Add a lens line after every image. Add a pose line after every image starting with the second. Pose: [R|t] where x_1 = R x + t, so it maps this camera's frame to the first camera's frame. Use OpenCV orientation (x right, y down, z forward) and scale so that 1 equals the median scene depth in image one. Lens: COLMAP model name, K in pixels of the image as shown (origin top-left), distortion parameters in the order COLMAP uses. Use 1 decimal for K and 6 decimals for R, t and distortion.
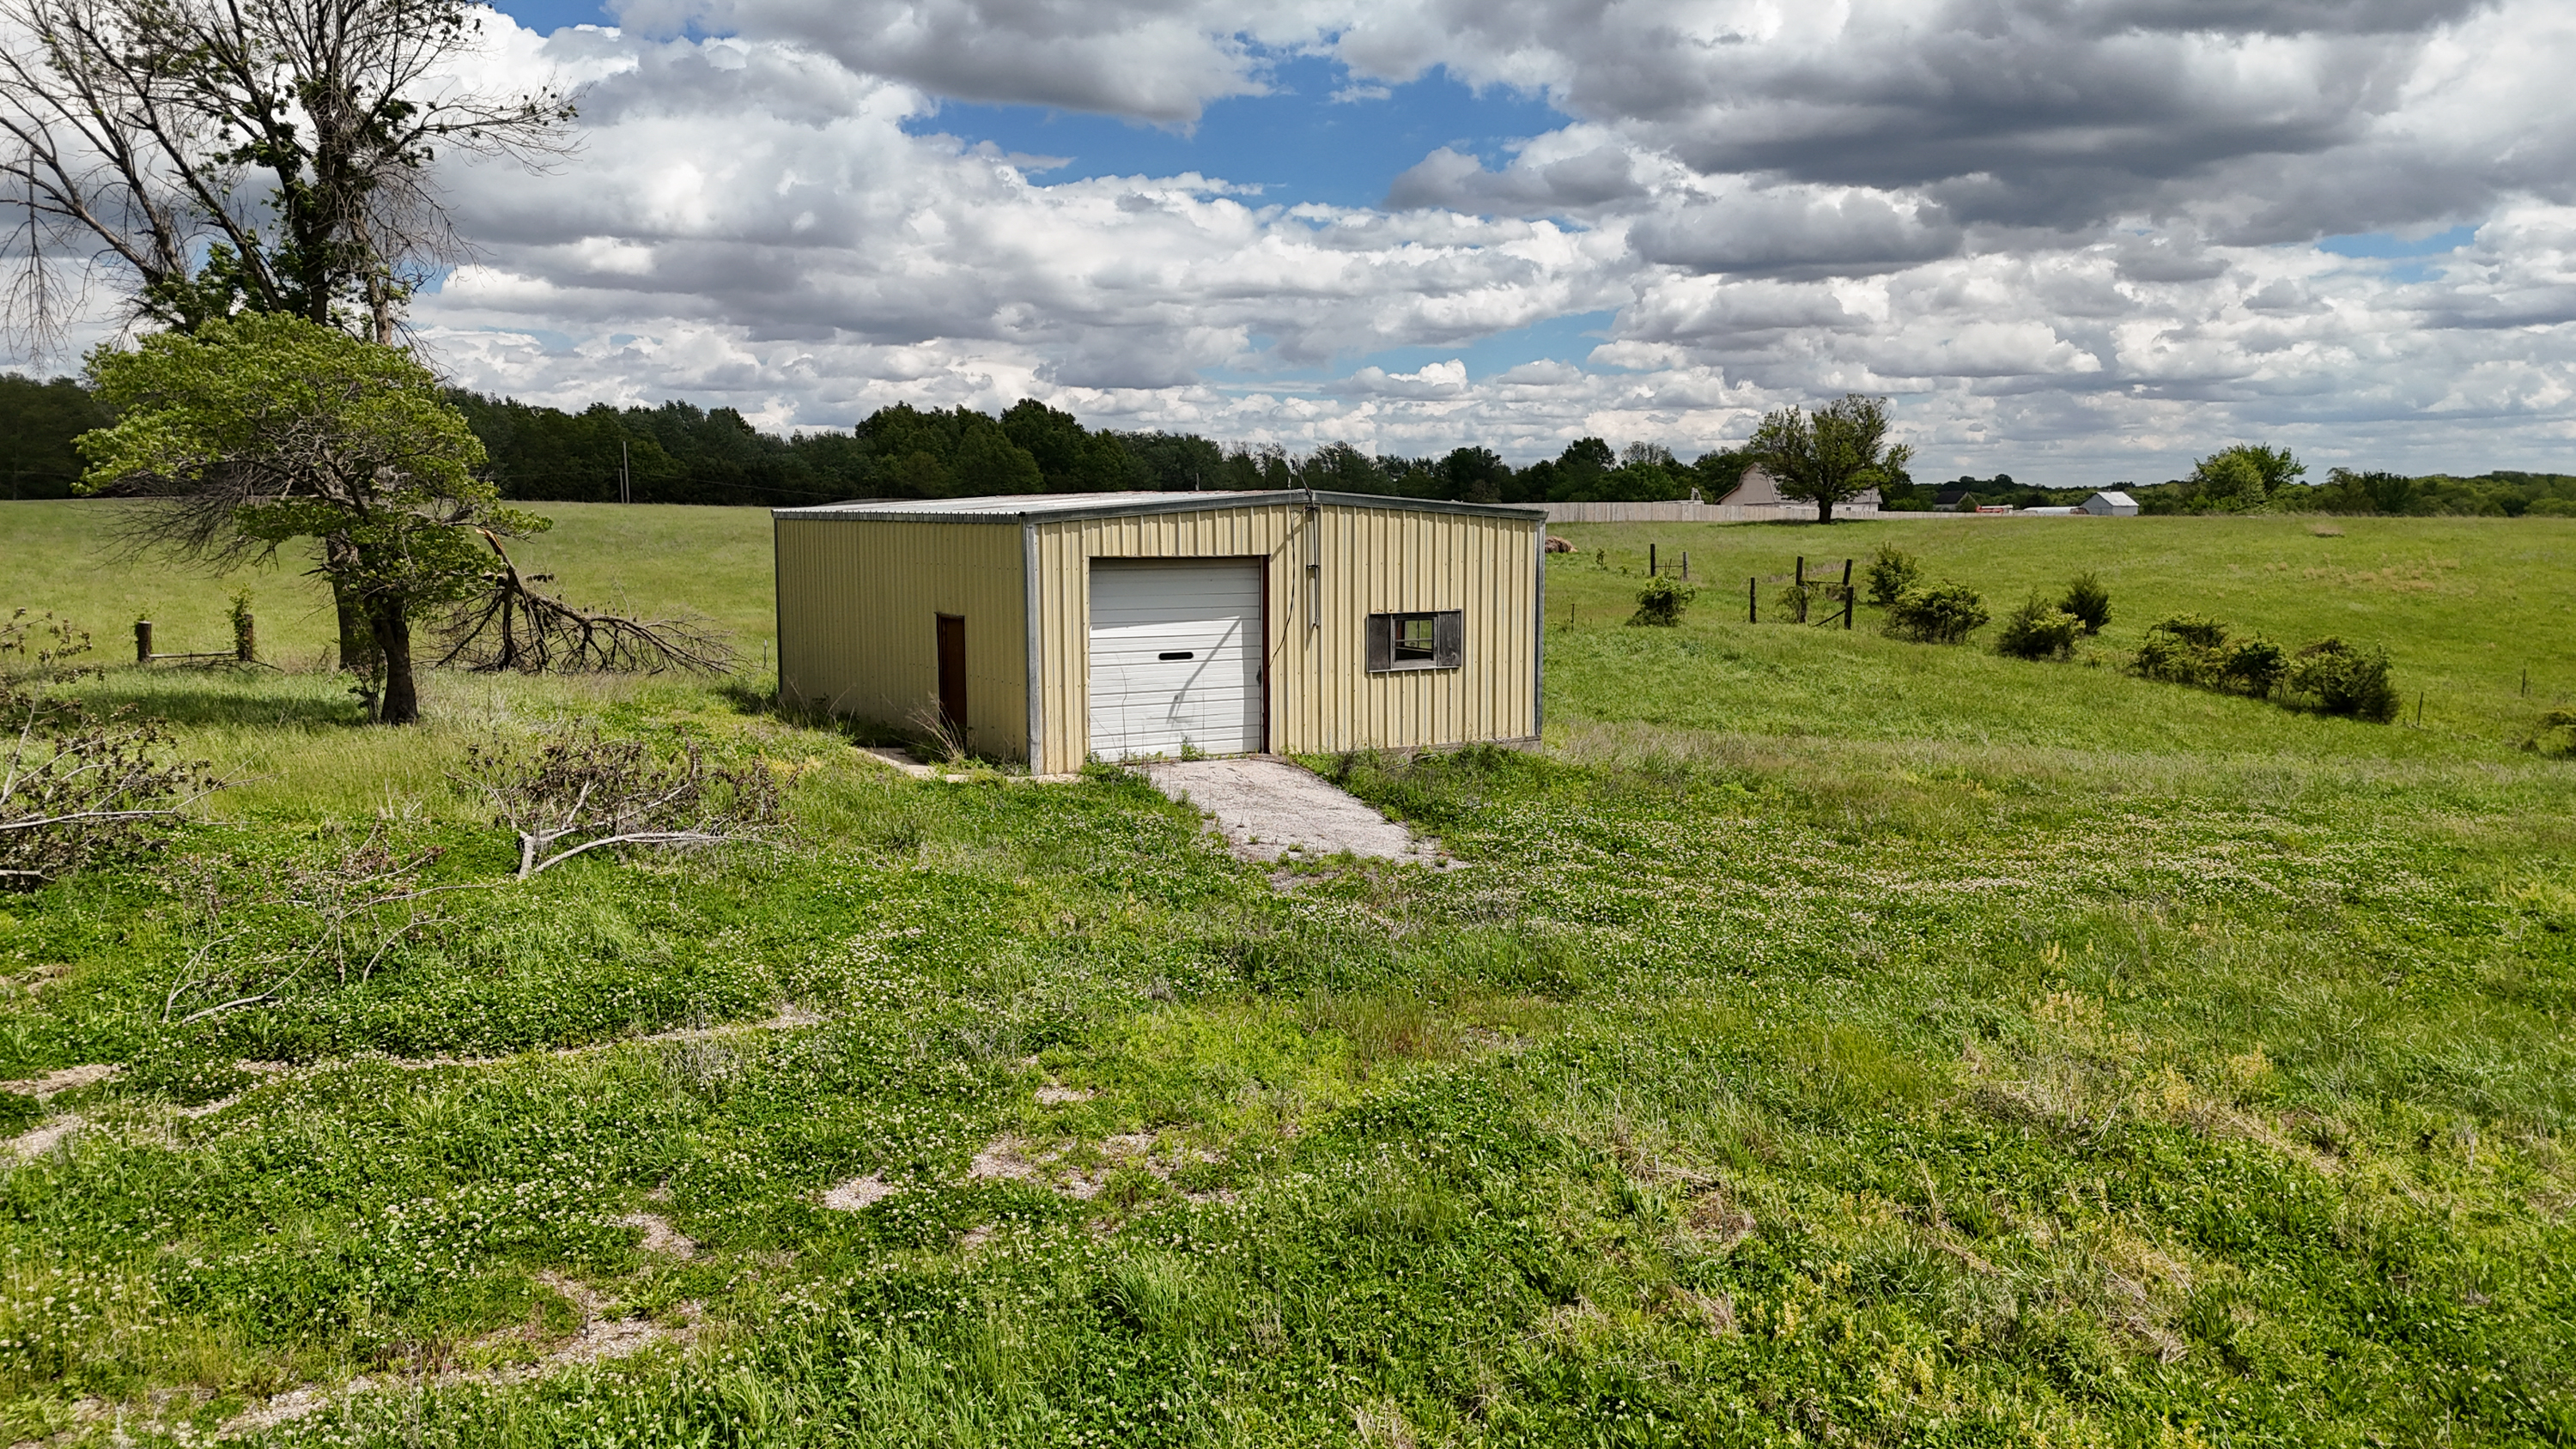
lens RADIAL K [[1891.1, 0, 1296.9], [0, 1891.1, 728.9], [0, 0, 1]] dist [0.072410, -0.067185]
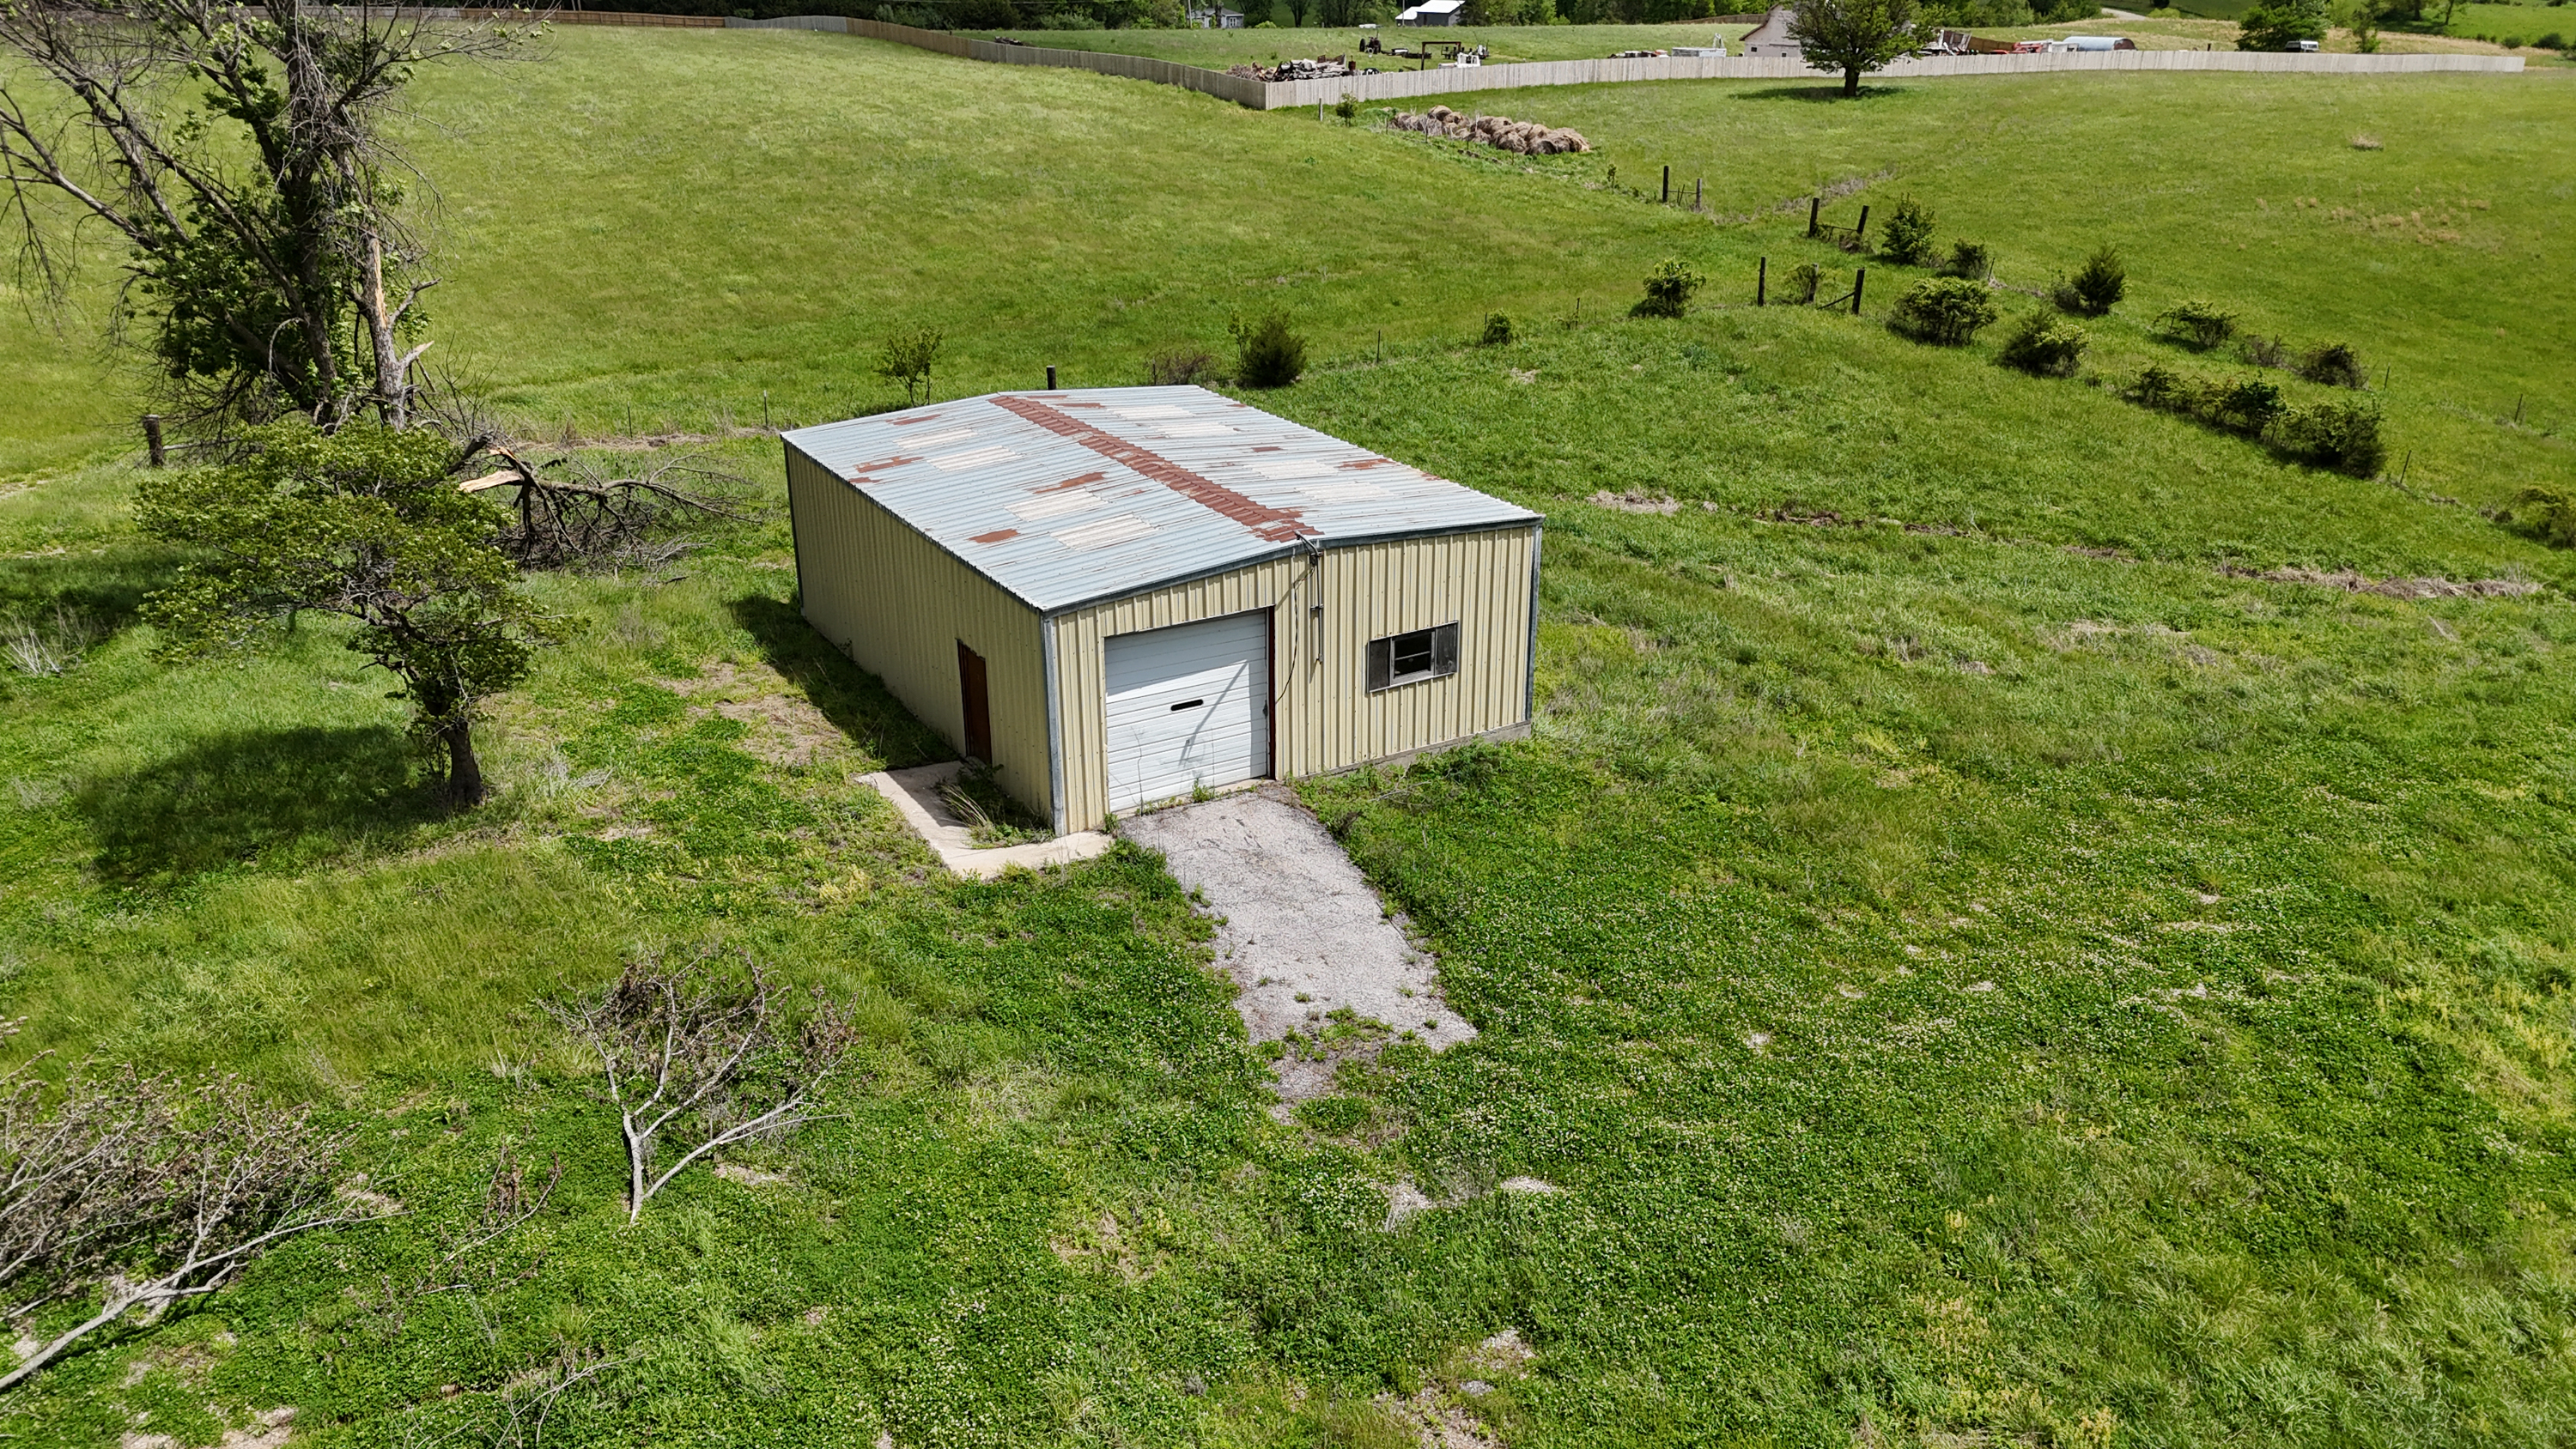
lens RADIAL K [[1891.1, 0, 1299.7], [0, 1891.1, 719.9], [0, 0, 1]] dist [0.072410, -0.067185]
pose [[0.999996, -0.001212, 0.002582, -0.003493], [0.000465, 0.962367, 0.271752, -0.302151], [-0.002815, -0.271749, 0.962364, -0.020948]]
